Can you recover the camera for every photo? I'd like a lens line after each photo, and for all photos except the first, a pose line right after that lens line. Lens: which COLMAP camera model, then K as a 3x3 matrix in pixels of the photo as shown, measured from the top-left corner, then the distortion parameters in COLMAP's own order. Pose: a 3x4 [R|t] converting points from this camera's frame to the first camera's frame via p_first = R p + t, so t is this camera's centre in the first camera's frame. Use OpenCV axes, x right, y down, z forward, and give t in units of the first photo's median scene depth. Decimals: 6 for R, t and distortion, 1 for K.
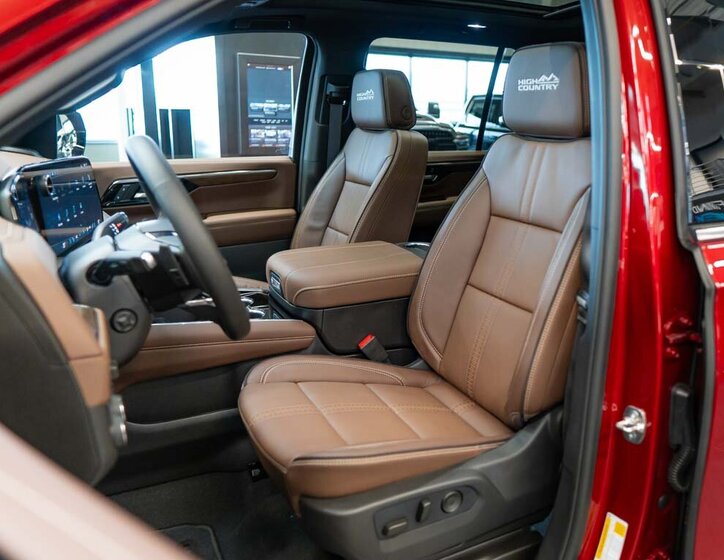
lens RADIAL K [[647.2, 0, 431.3], [0, 647.2, 268.5], [0, 0, 1]] dist [-0.001234, -0.007011]
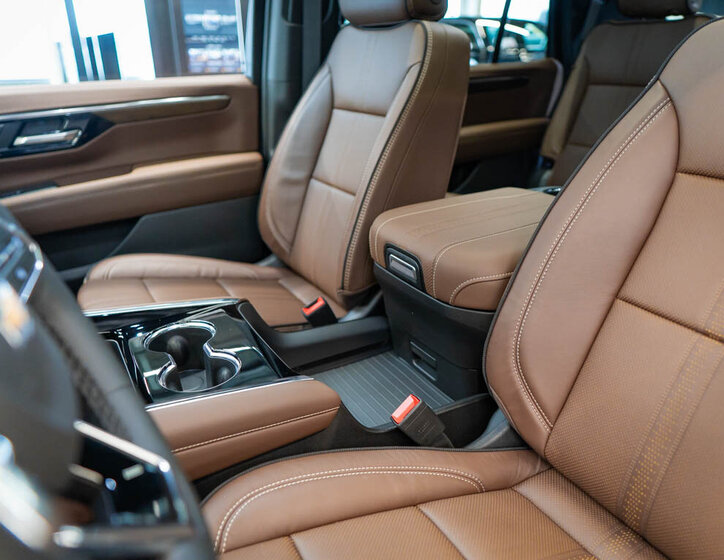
lens RADIAL K [[597.4, 0, 401.6], [0, 597.4, 279.0], [0, 0, 1]] dist [0.000285, -0.004110]
pose [[0.998324, -0.042182, 0.039613, -0.092761], [0.036230, 0.989415, 0.140516, -0.043783], [-0.045121, -0.138845, 0.989286, 0.347625]]
